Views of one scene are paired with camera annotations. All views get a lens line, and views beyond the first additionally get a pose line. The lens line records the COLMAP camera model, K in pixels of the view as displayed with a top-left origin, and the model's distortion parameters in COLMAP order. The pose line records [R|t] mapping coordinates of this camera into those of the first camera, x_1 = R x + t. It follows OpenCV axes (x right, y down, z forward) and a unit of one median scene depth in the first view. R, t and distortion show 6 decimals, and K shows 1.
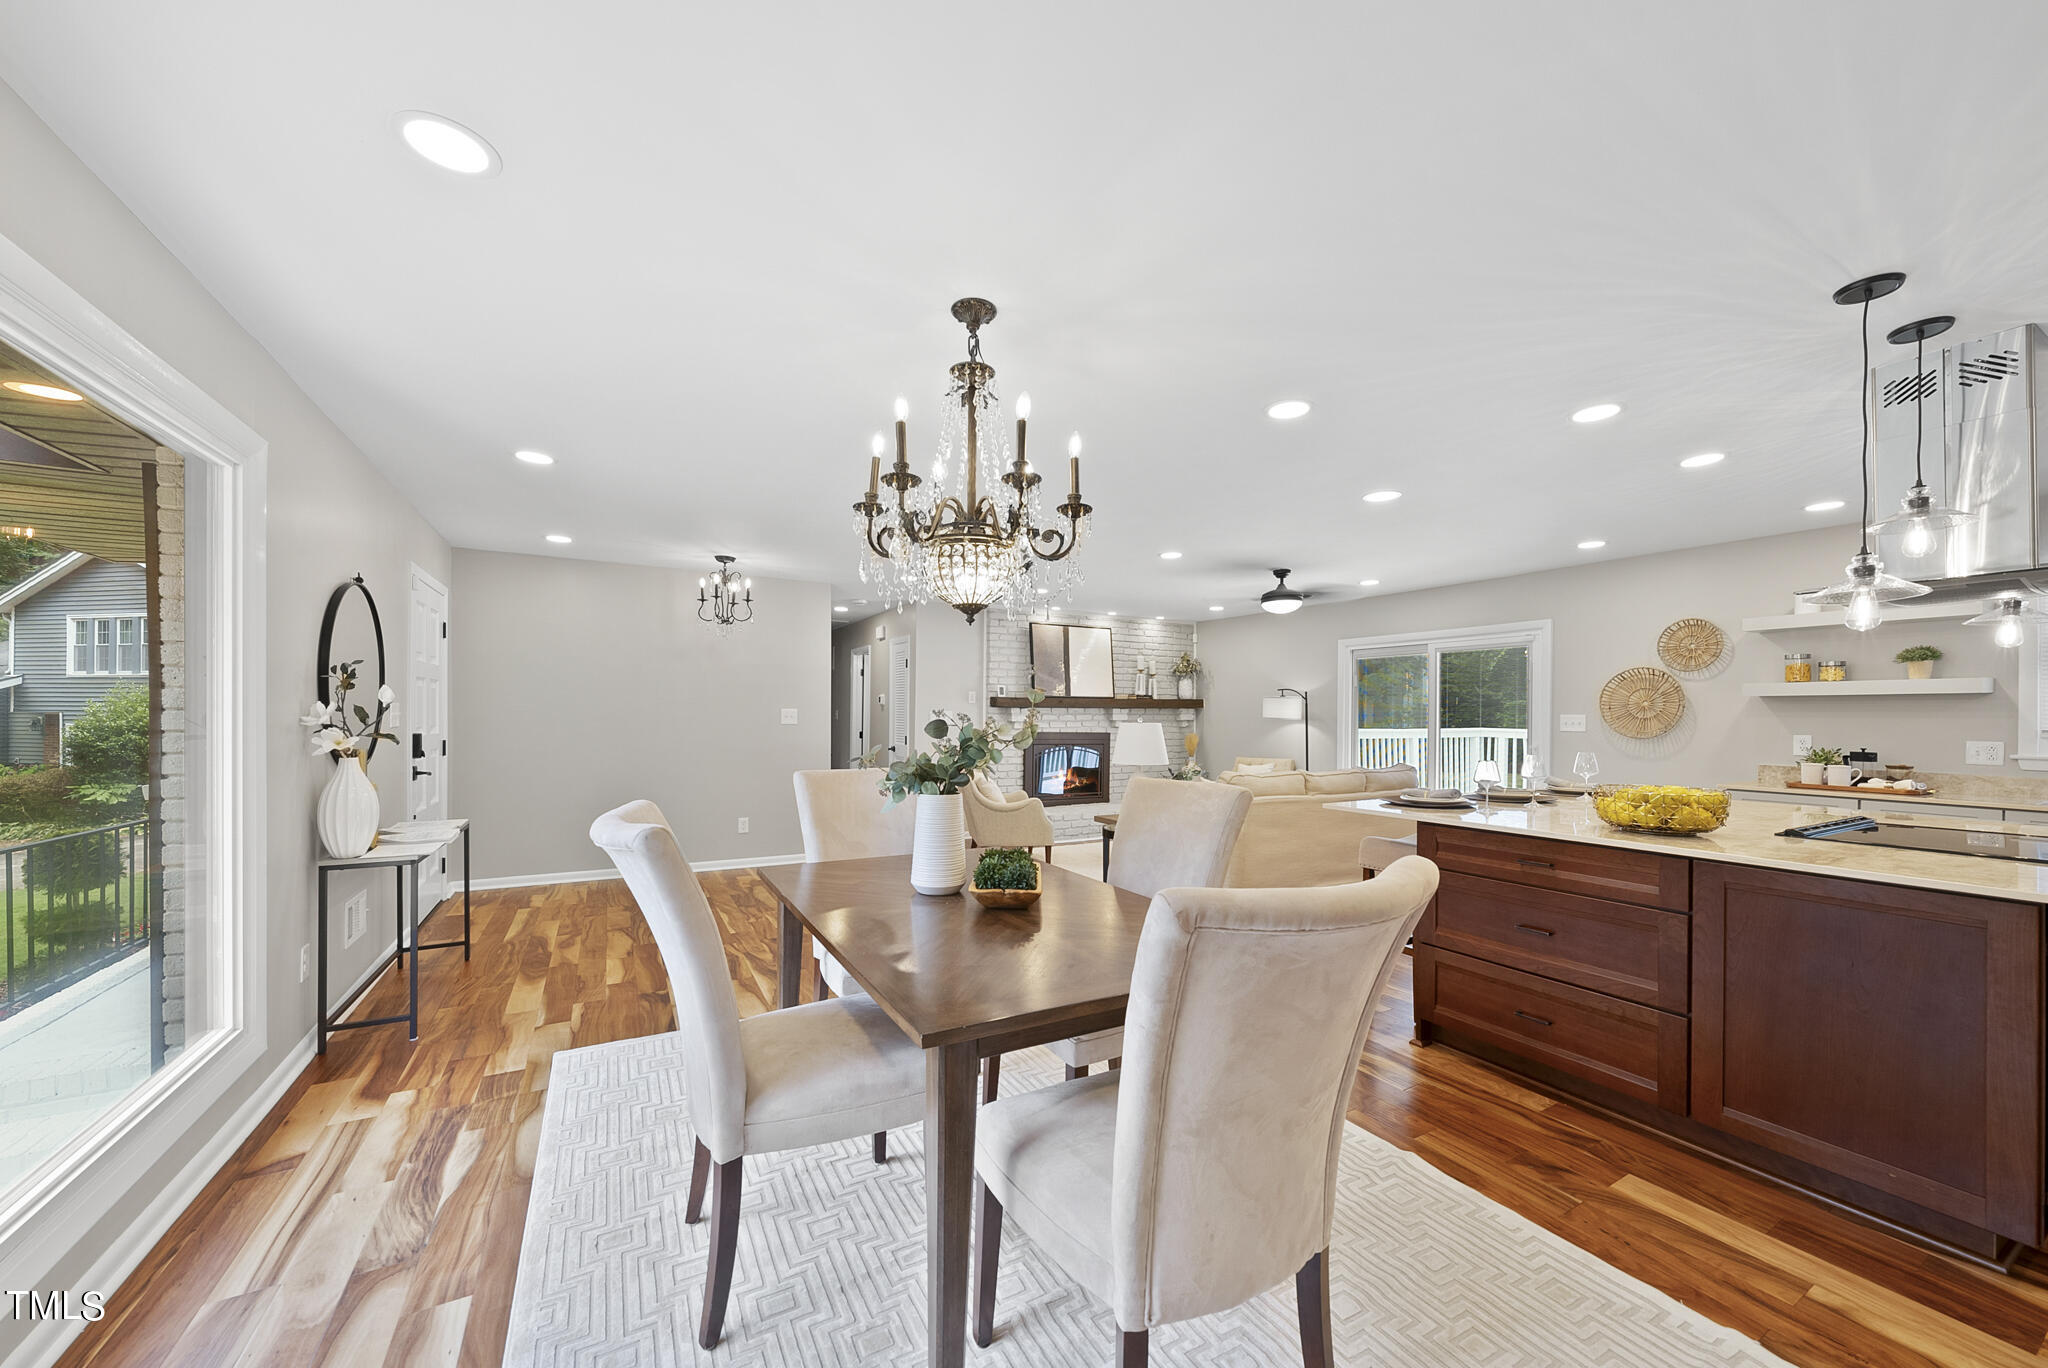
lens RADIAL K [[742.5, 0, 1027.1], [0, 742.5, 712.3], [0, 0, 1]] dist [-0.002827, 0.000120]
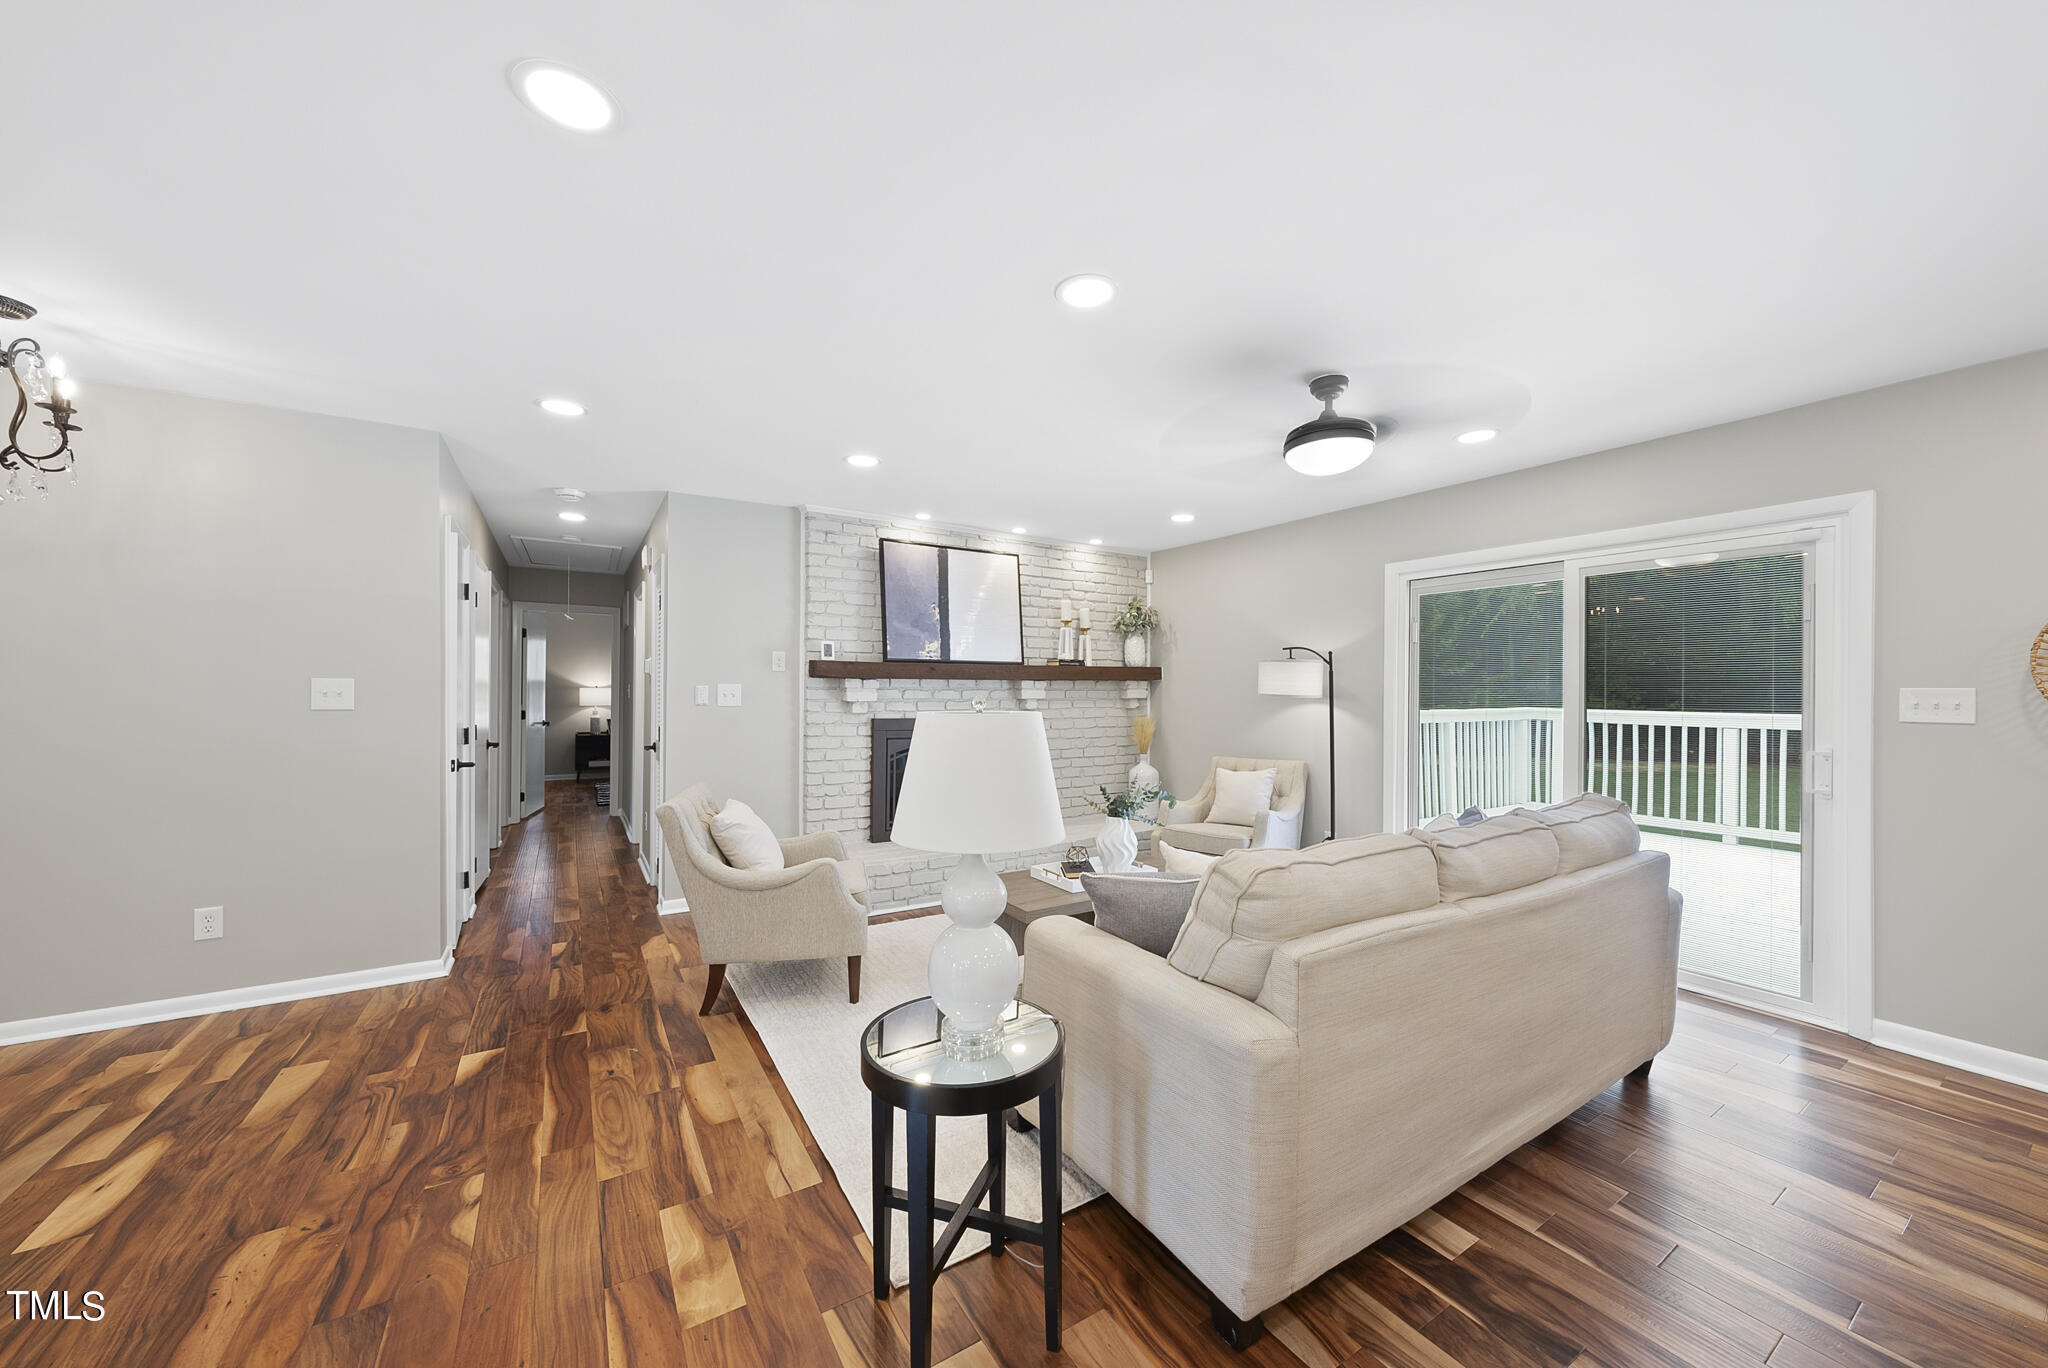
lens RADIAL K [[731.1, 0, 1025.8], [0, 731.1, 689.3], [0, 0, 1]] dist [-0.002386, 0.000206]
pose [[0.998579, -0.001310, 0.053283, 0.112917], [0.001307, 0.999999, 0.000100, 0.003336], [-0.053284, -0.000030, 0.998579, 0.490290]]
